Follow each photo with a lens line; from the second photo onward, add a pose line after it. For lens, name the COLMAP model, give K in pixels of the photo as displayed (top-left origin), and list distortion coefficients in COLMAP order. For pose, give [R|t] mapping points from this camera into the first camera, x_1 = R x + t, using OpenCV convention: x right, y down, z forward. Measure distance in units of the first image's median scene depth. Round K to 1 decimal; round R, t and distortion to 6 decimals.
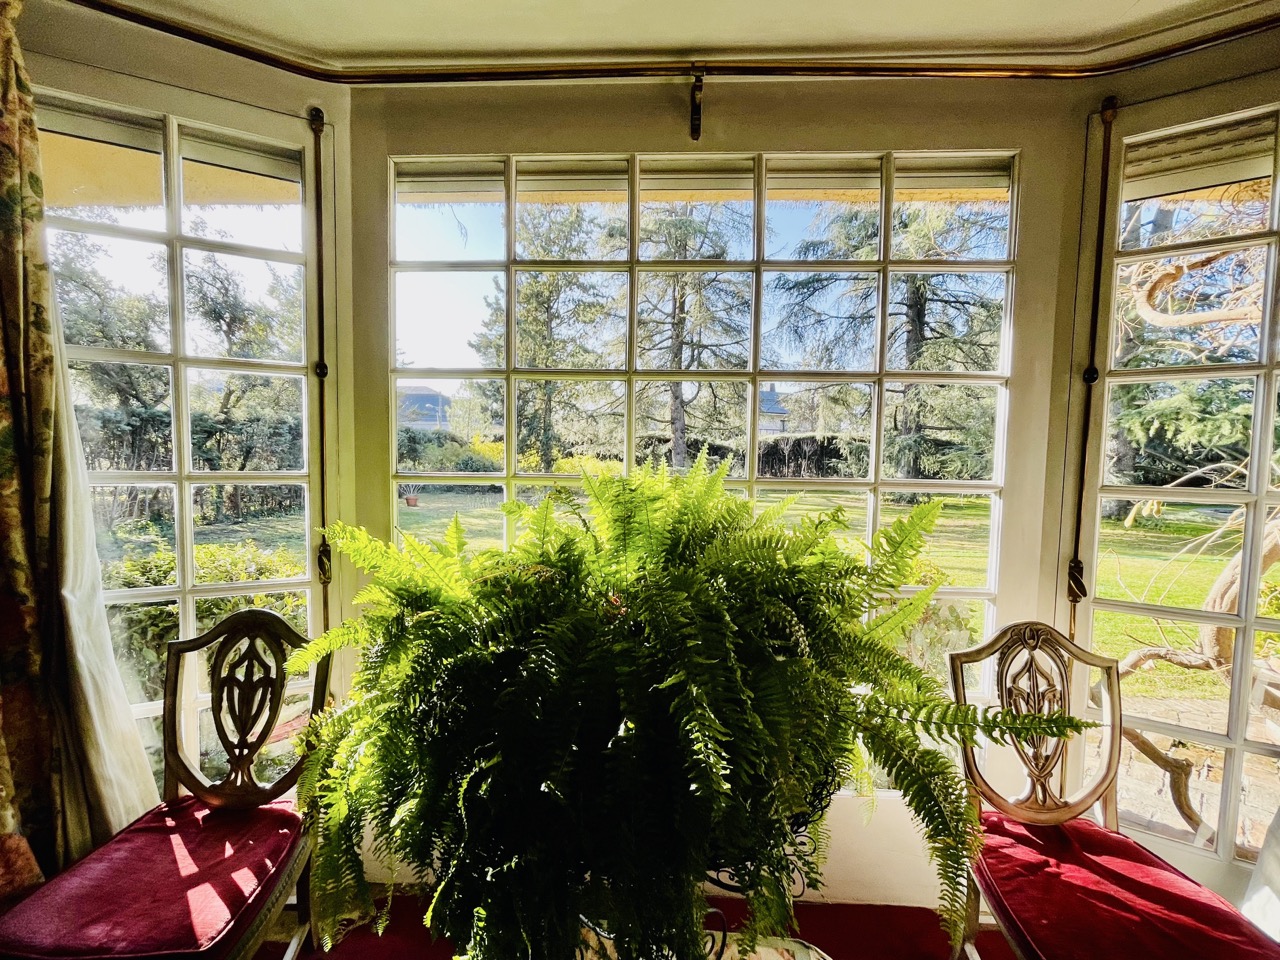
lens RADIAL K [[516.0, 0, 629.8], [0, 516.0, 487.2], [0, 0, 1]] dist [0.001651, -0.001184]
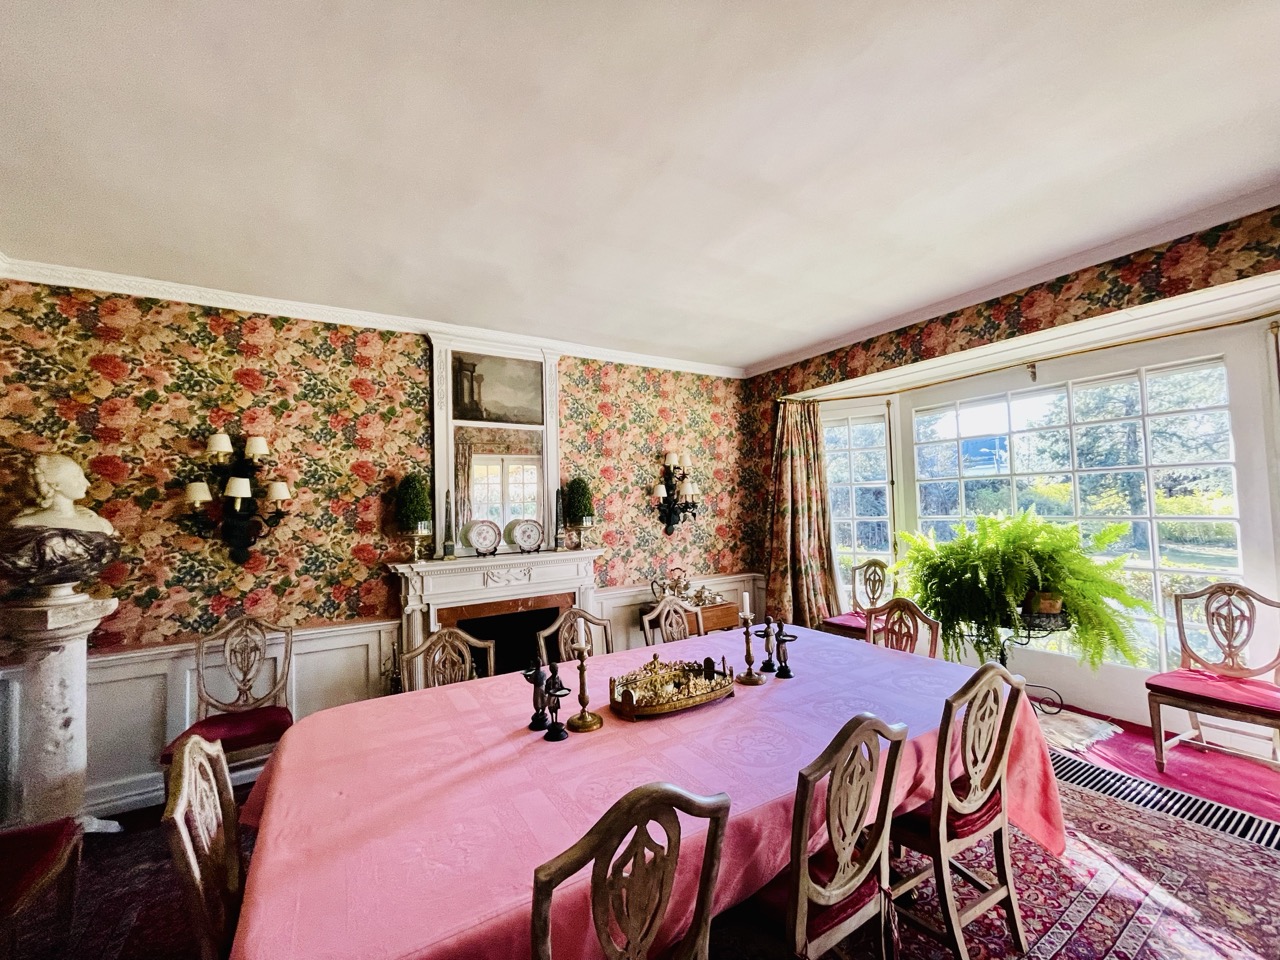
lens RADIAL K [[516.0, 0, 628.4], [0, 516.0, 488.6], [0, 0, 1]] dist [0.001651, -0.001184]
pose [[0.549490, -0.061409, -0.833240, 1.183017], [-0.011698, 0.996632, -0.081165, 0.079082], [0.835418, 0.054347, 0.546921, -2.148131]]
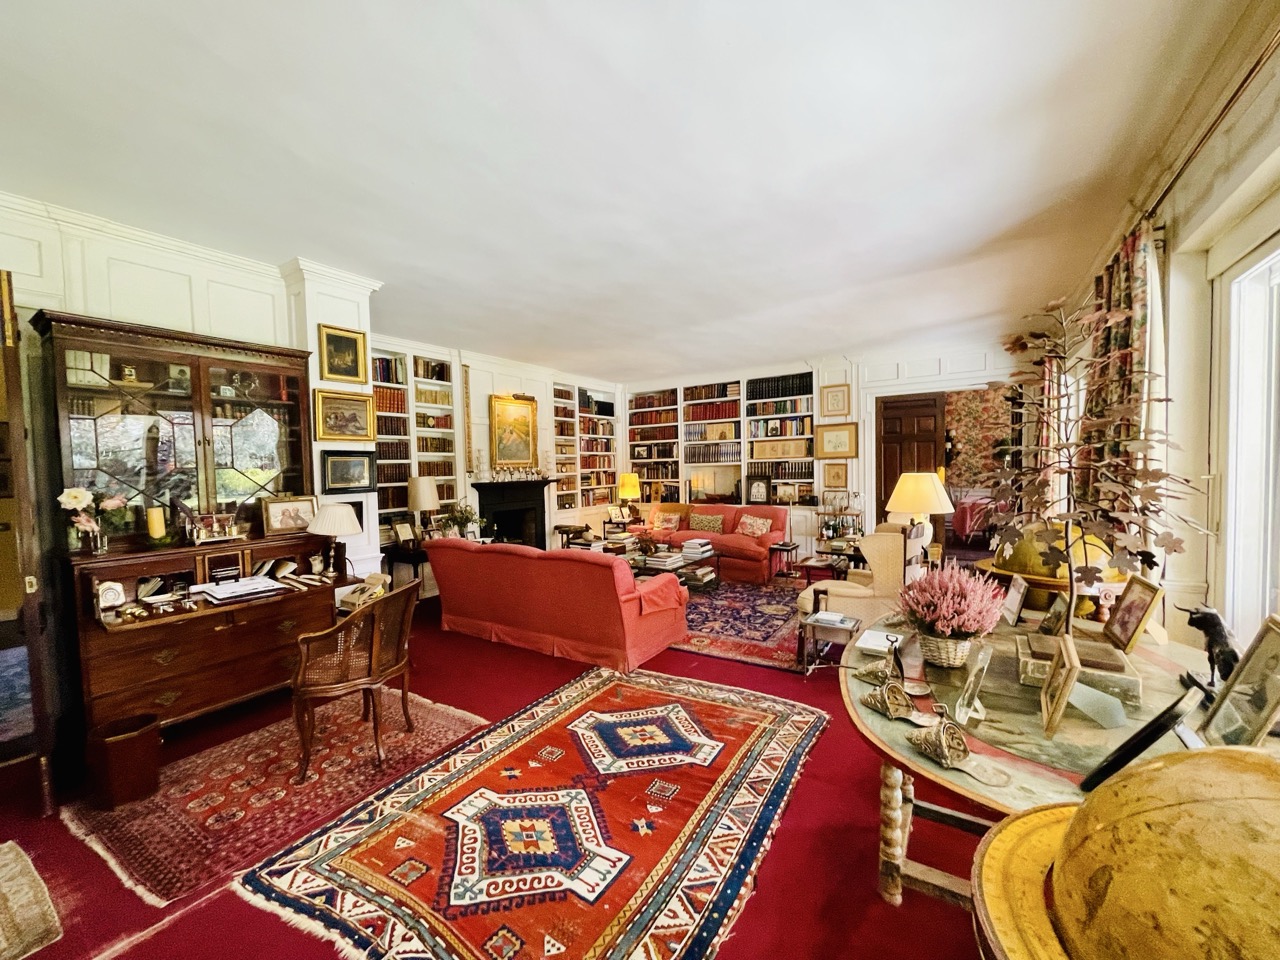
lens RADIAL K [[516.0, 0, 633.2], [0, 516.0, 488.1], [0, 0, 1]] dist [0.001651, -0.001184]
pose [[-0.499342, 0.029406, -0.865906, 7.135840], [-0.035574, 0.997885, 0.054402, 0.290545], [0.865675, 0.057969, -0.497240, -2.506748]]
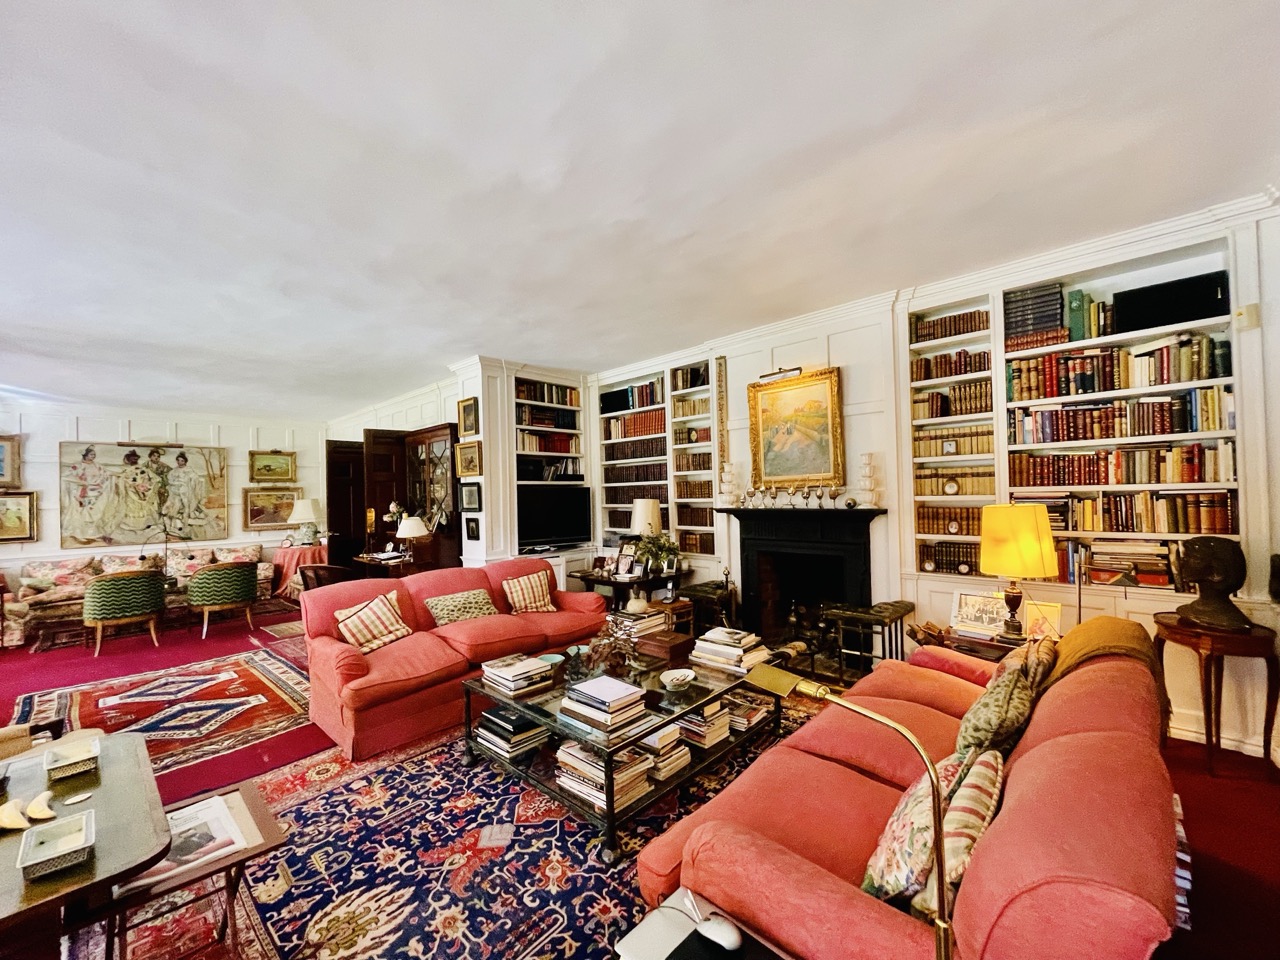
lens RADIAL K [[516.0, 0, 630.8], [0, 516.0, 486.3], [0, 0, 1]] dist [0.001651, -0.001184]
pose [[-0.763625, 0.010872, 0.645569, 2.349097], [0.047621, 0.998083, 0.039521, 0.232330], [-0.643902, 0.060922, -0.762679, -2.924481]]
